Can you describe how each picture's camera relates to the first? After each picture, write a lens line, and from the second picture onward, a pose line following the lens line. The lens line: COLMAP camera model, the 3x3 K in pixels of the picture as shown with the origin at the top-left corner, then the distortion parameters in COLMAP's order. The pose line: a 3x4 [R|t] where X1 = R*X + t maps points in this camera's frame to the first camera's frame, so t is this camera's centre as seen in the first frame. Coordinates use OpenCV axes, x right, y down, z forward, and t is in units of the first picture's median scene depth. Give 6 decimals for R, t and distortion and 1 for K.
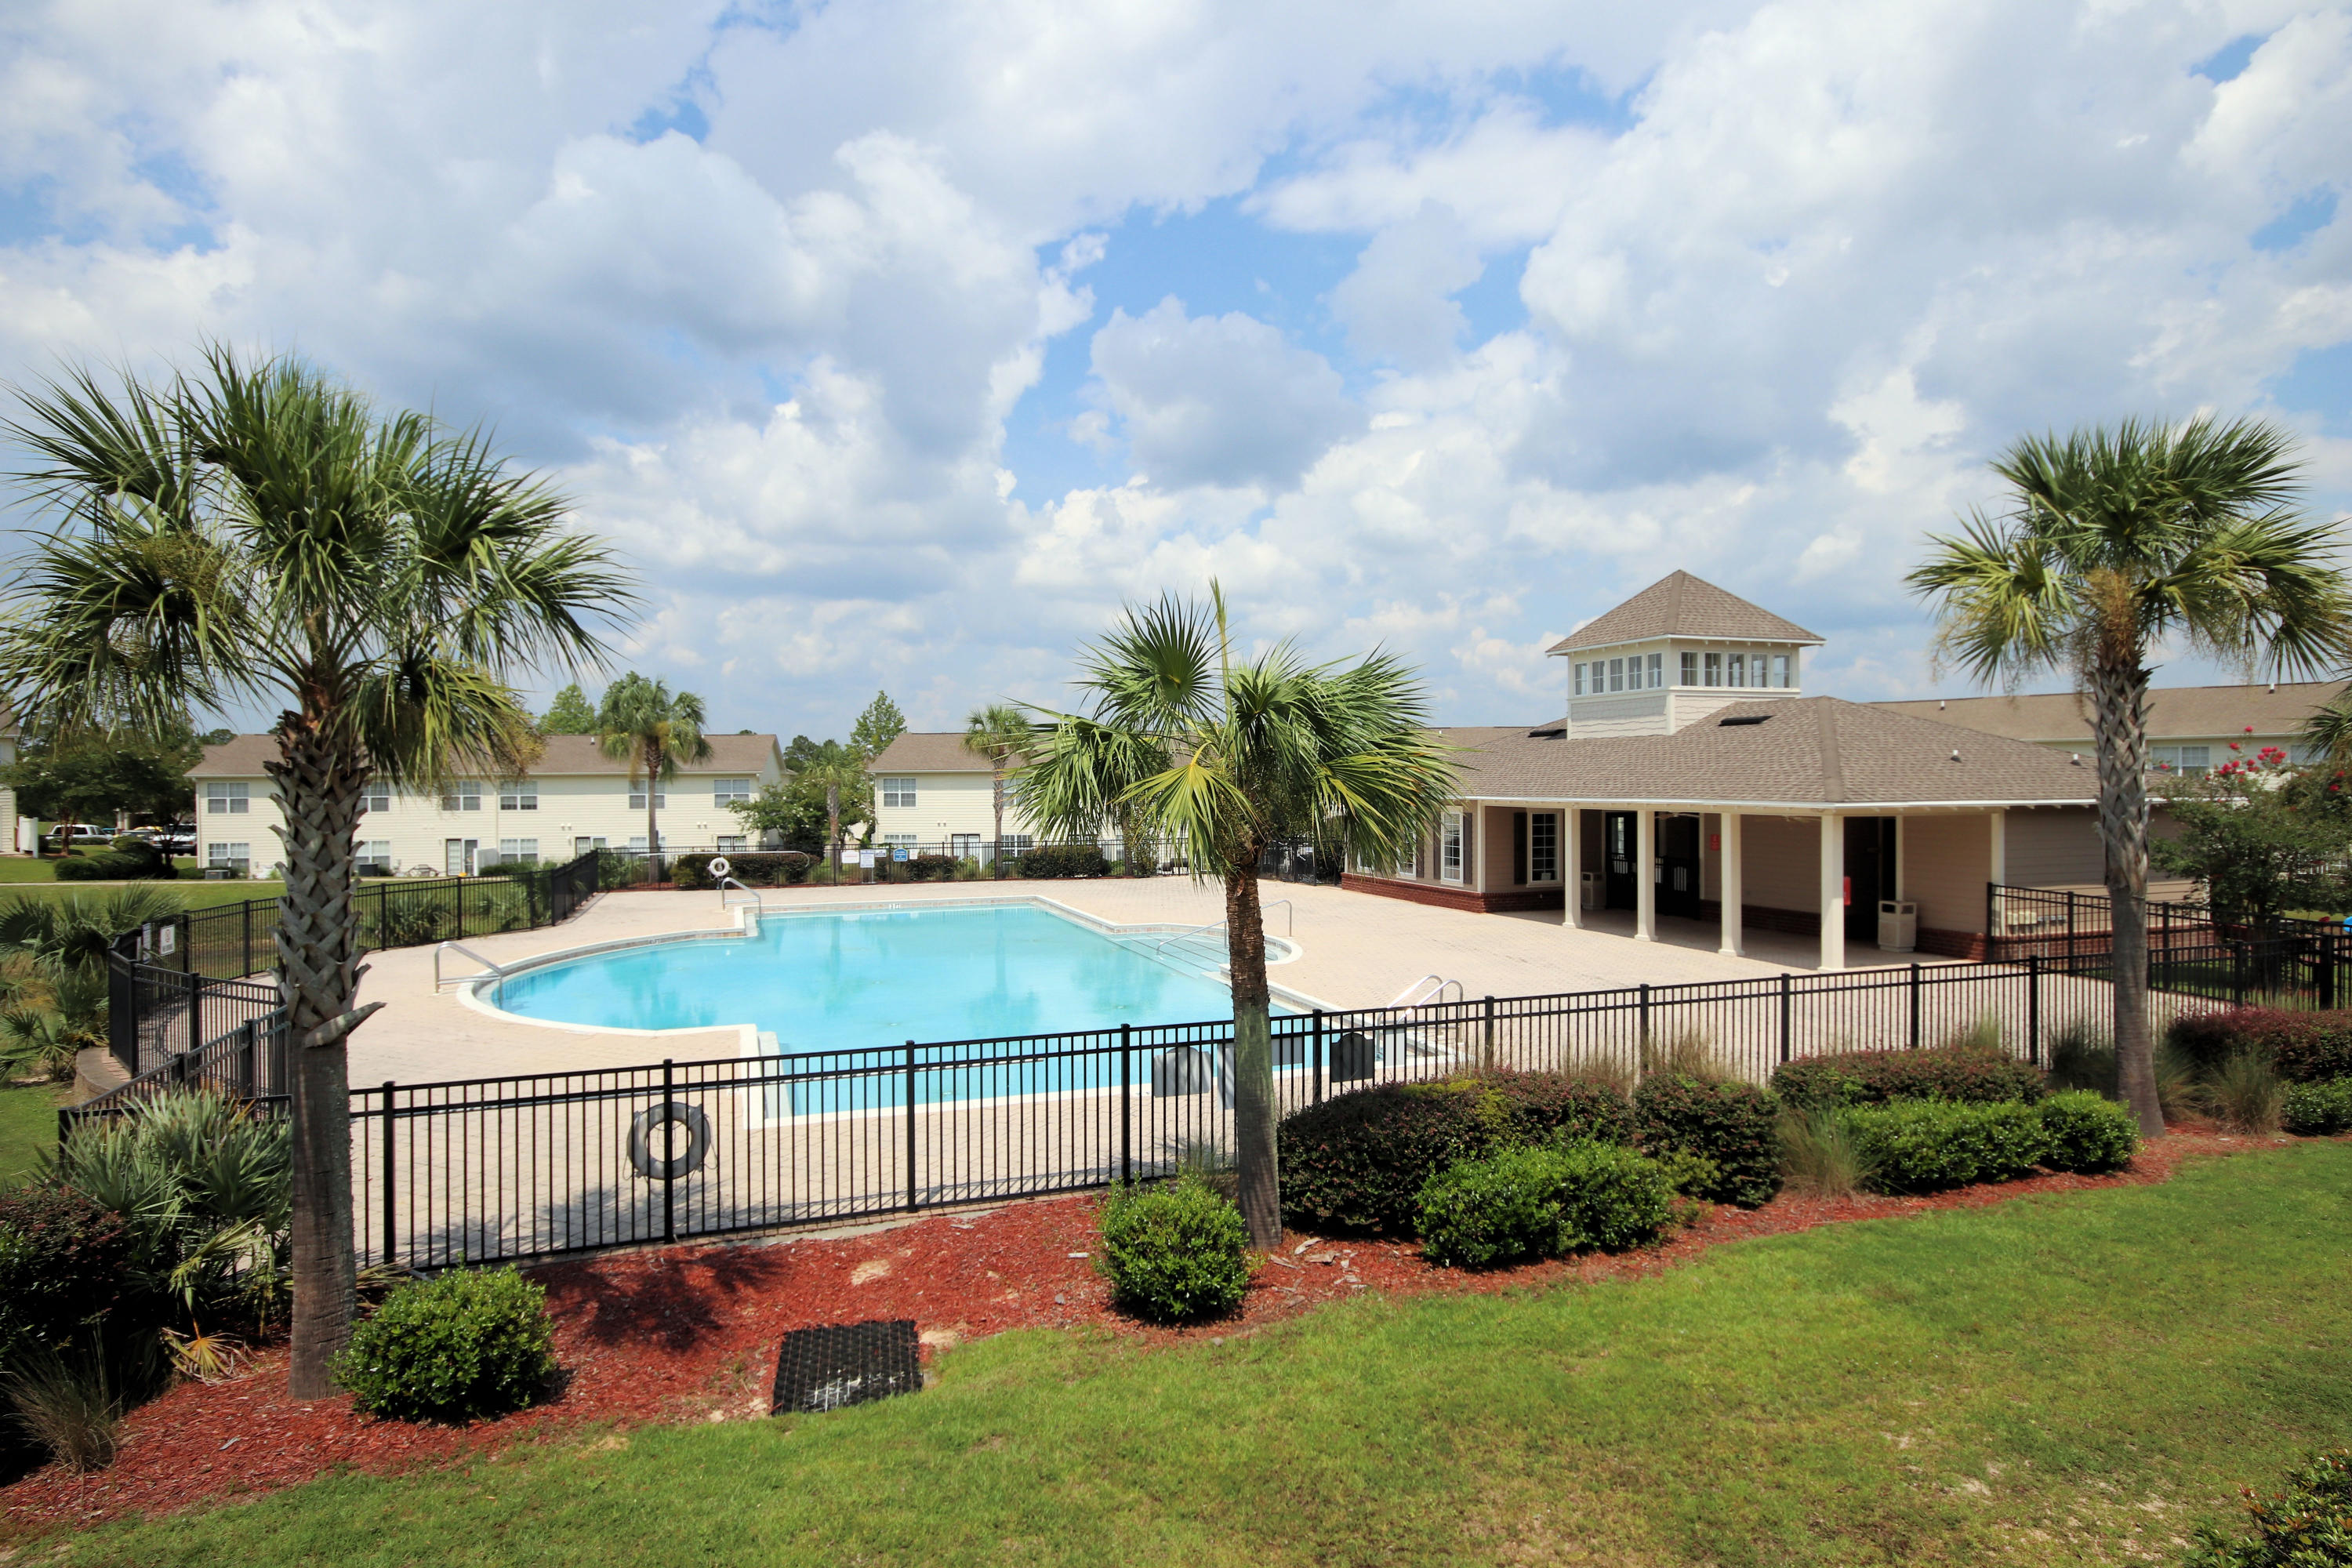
lens RADIAL K [[1300.6, 0, 1176.0], [0, 1300.6, 784.0], [0, 0, 1]] dist [0.000811, 0.000082]
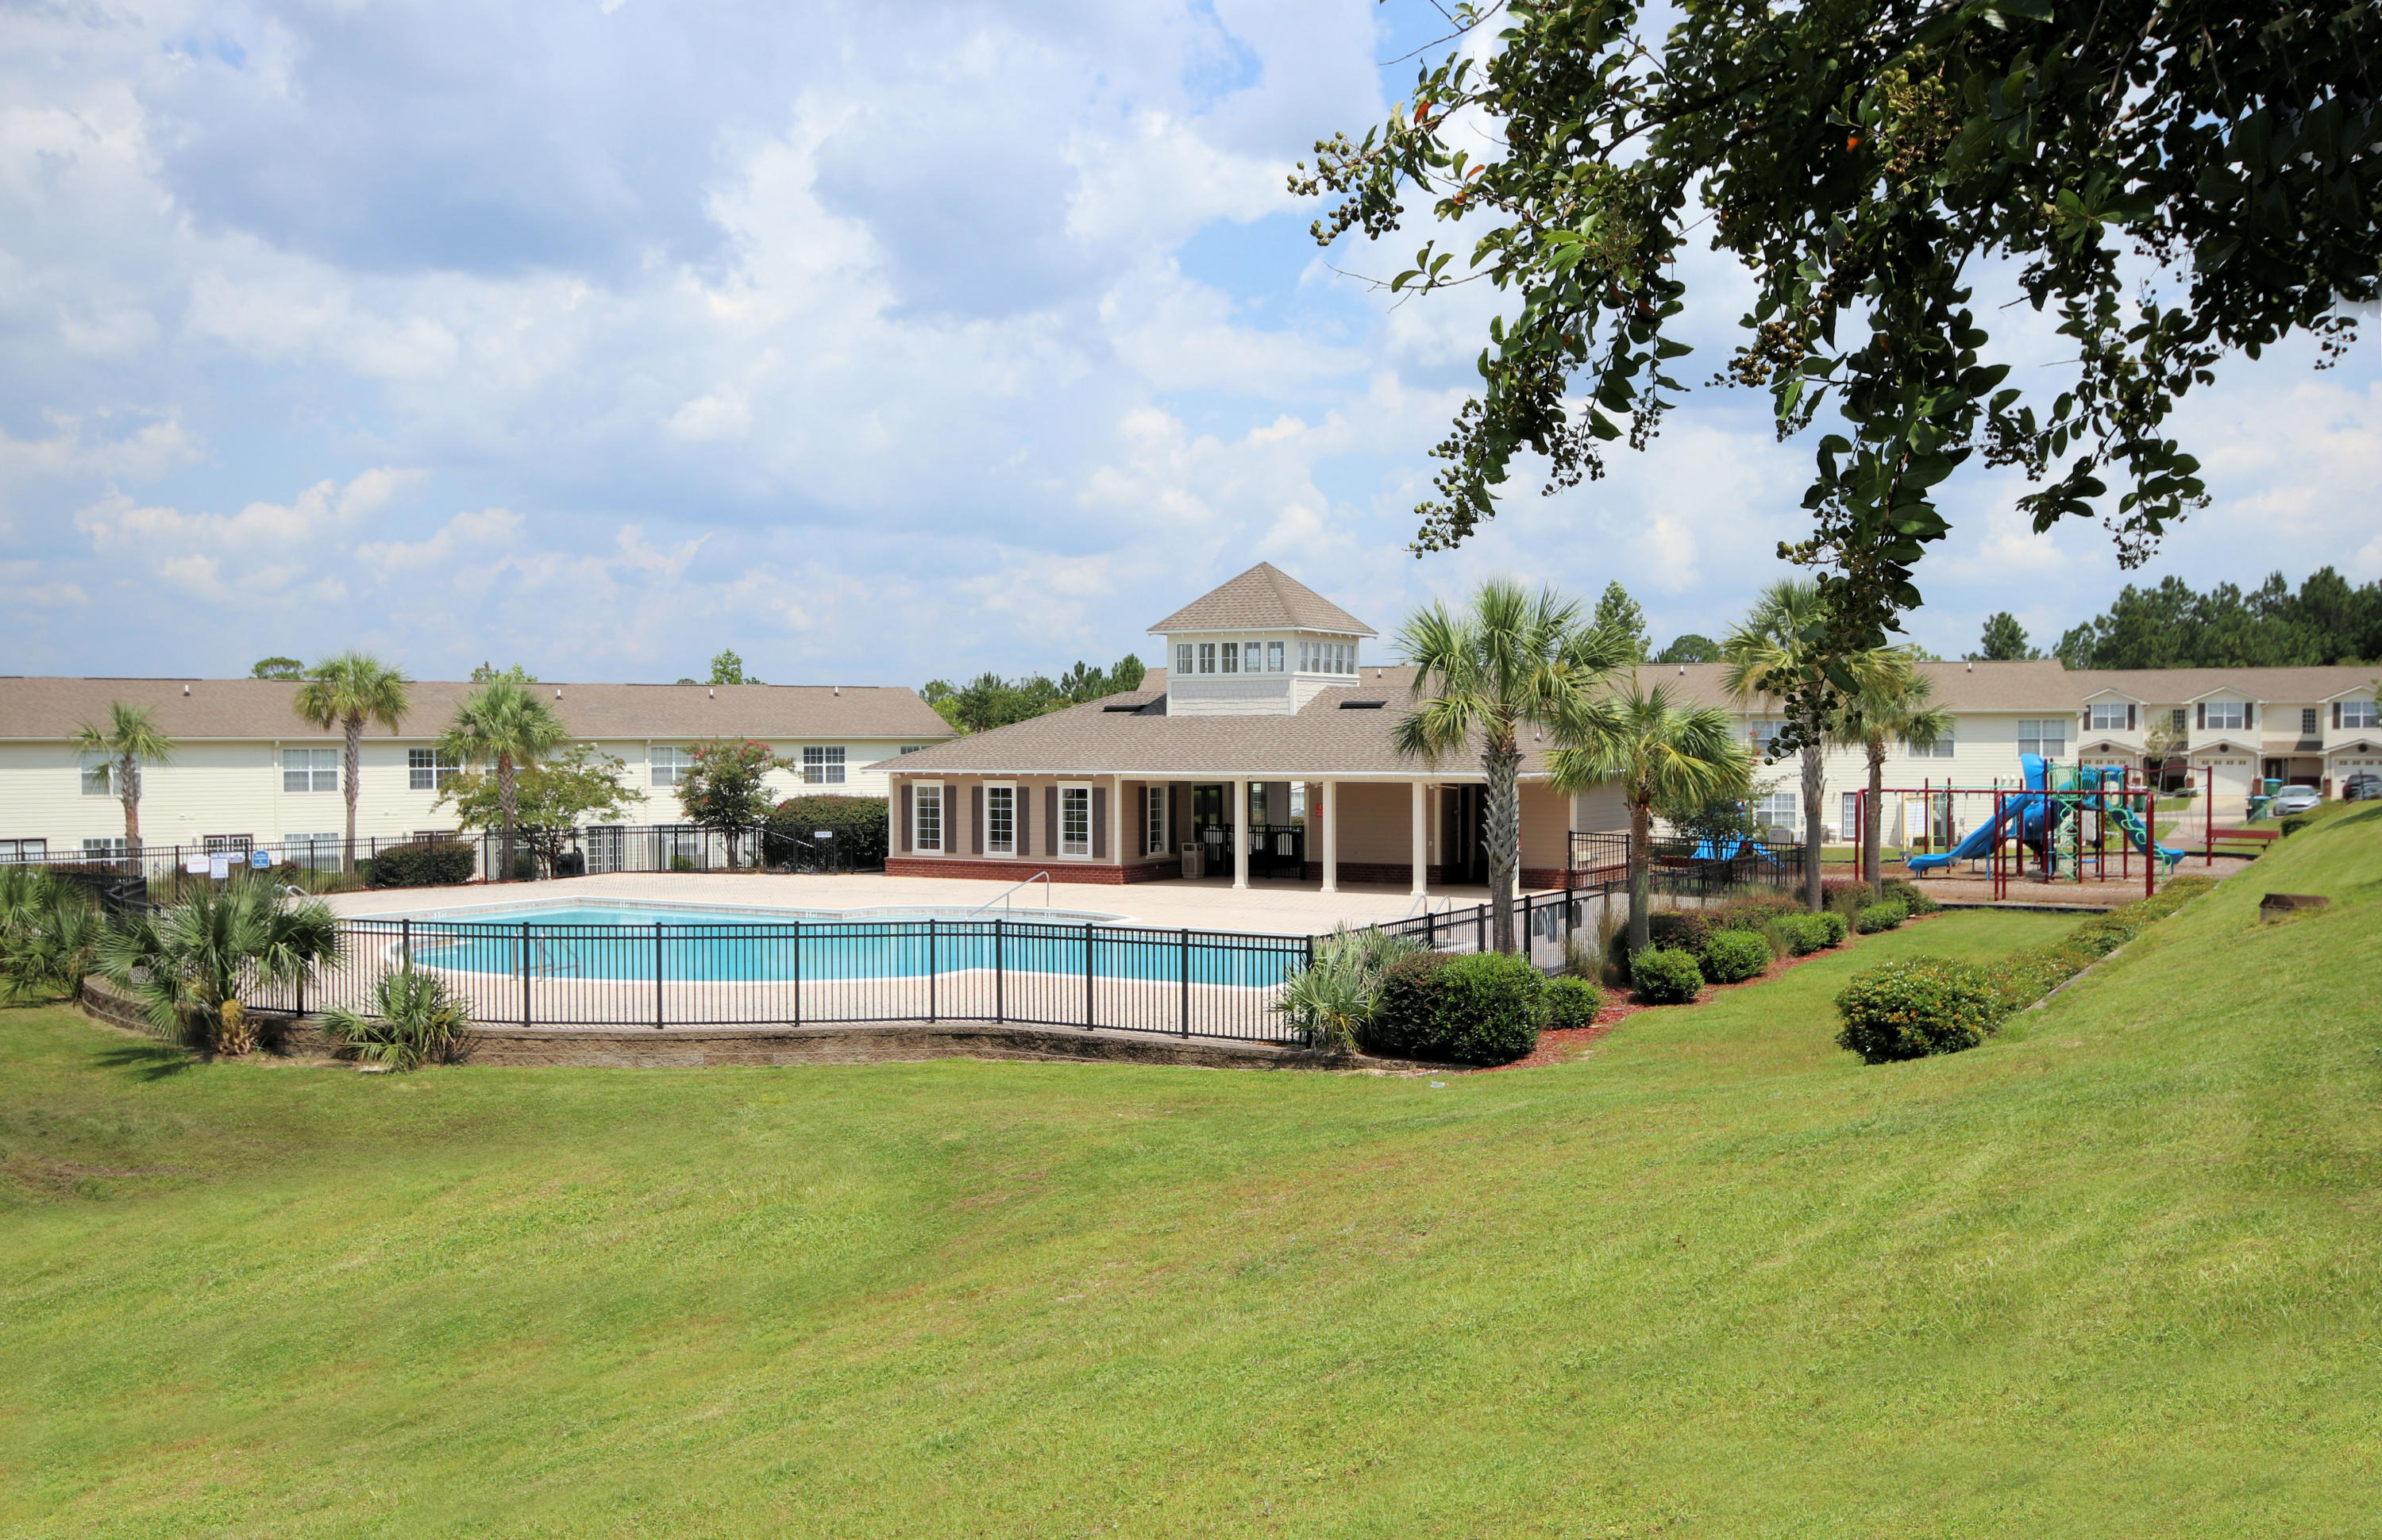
lens RADIAL K [[2194.5, 0, 1191.0], [0, 2194.5, 770.0], [0, 0, 1]] dist [-0.060482, -0.004570]
pose [[0.759597, -0.005503, 0.650370, -0.848634], [0.001256, 0.999975, 0.006995, -0.003383], [-0.650392, -0.004496, 0.759585, -0.351906]]
